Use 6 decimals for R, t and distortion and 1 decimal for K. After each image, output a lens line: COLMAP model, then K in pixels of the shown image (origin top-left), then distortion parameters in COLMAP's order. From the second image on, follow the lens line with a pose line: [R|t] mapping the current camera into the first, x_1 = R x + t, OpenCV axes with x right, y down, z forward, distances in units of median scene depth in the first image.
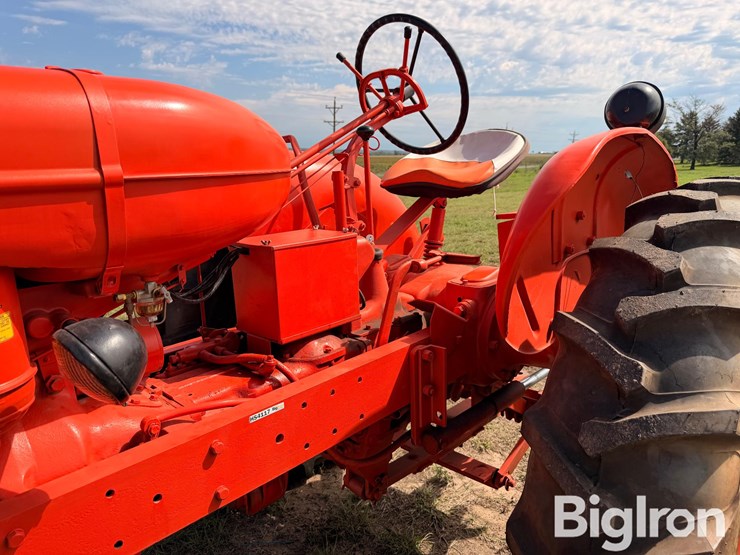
lens RADIAL K [[506.9, 0, 363.4], [0, 506.9, 270.6], [0, 0, 1]] dist [-0.011006, -0.016643]
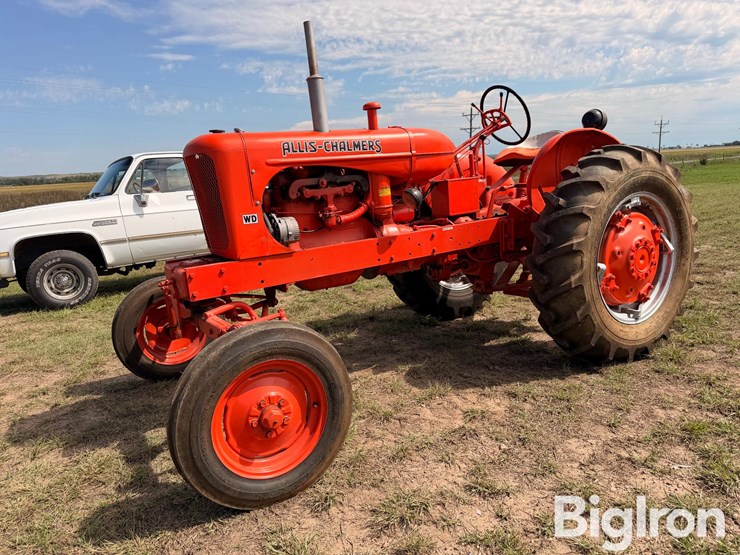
lens RADIAL K [[527.3, 0, 357.0], [0, 527.3, 287.8], [0, 0, 1]] dist [0.030286, -0.033034]
pose [[0.963989, 0.001546, -0.265936, 0.089437], [-0.000429, 0.999991, 0.004257, 0.401263], [0.265940, -0.003989, 0.963981, -1.477823]]
